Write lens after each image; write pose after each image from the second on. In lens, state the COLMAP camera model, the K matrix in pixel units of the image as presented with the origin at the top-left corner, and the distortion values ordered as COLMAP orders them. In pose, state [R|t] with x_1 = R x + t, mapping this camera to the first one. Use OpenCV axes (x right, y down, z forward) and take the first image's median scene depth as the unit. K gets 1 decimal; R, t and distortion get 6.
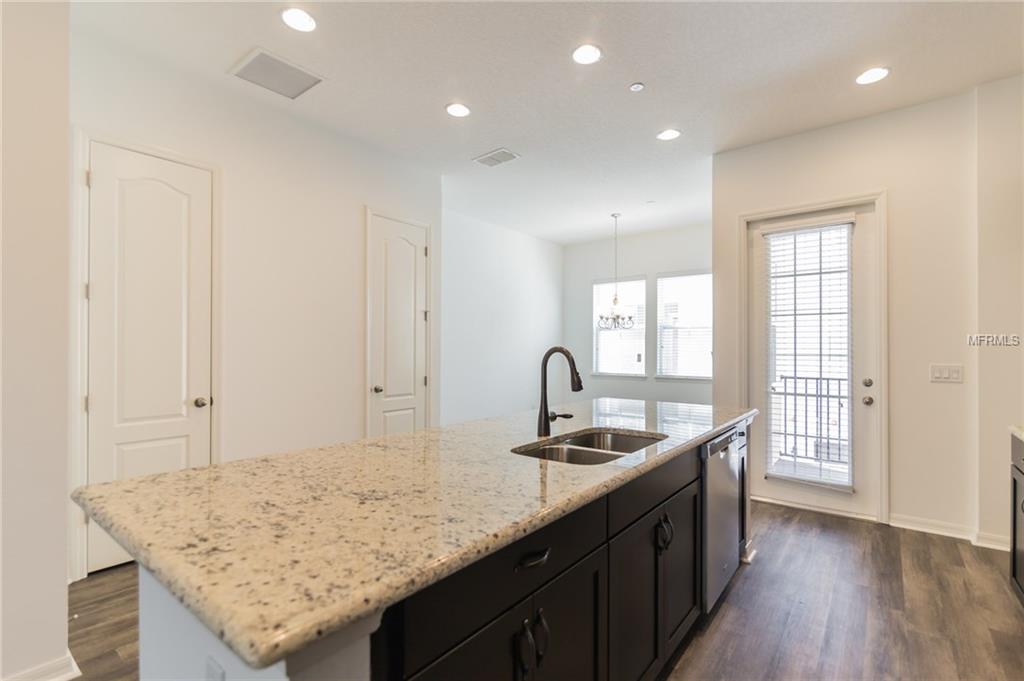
lens RADIAL K [[475.1, 0, 509.5], [0, 475.1, 347.5], [0, 0, 1]] dist [-0.000634, -0.000065]
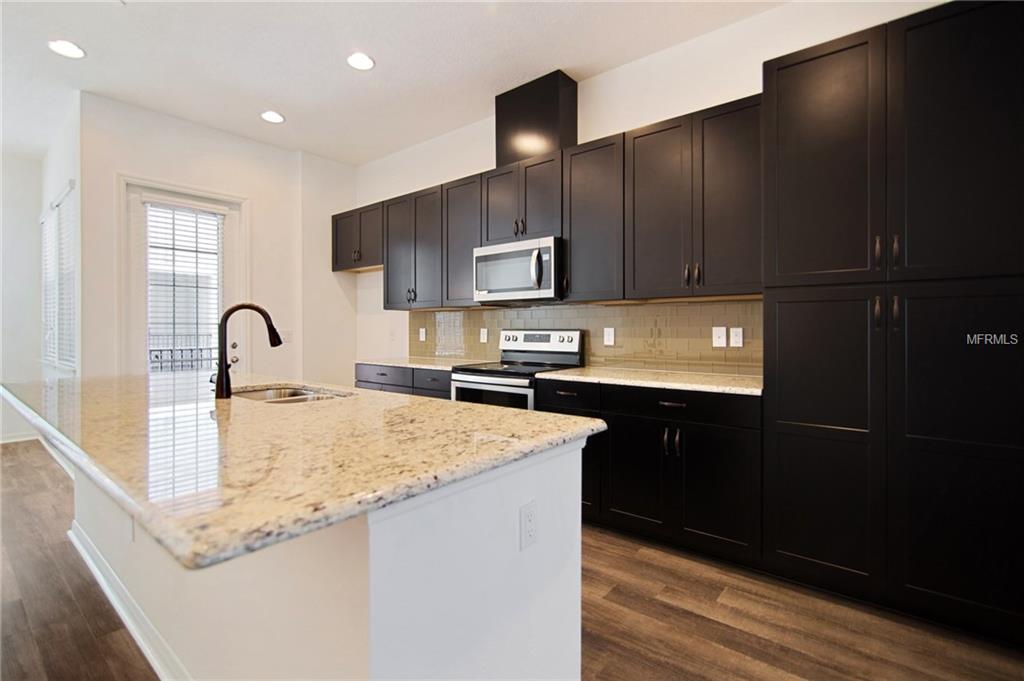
lens RADIAL K [[476.5, 0, 511.8], [0, 476.5, 330.5], [0, 0, 1]] dist [-0.001992, -0.000084]
pose [[0.016046, -0.004969, 0.999859, -0.498948], [-0.000804, 0.999987, 0.004983, 0.027537], [-0.999871, -0.000884, 0.016041, 0.244001]]
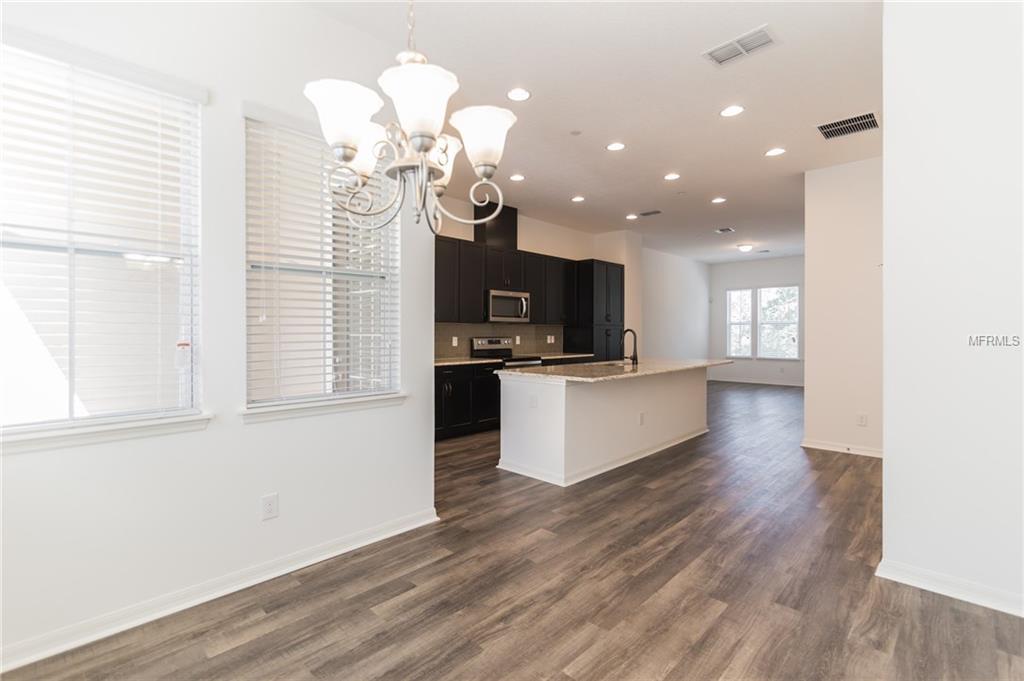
lens RADIAL K [[476.5, 0, 511.8], [0, 476.5, 330.5], [0, 0, 1]] dist [-0.001992, -0.000084]
pose [[-0.996181, -0.004893, 0.087178, 0.291043], [-0.005014, 0.999987, -0.001163, 0.005904], [-0.087171, -0.001596, -0.996192, 2.044152]]
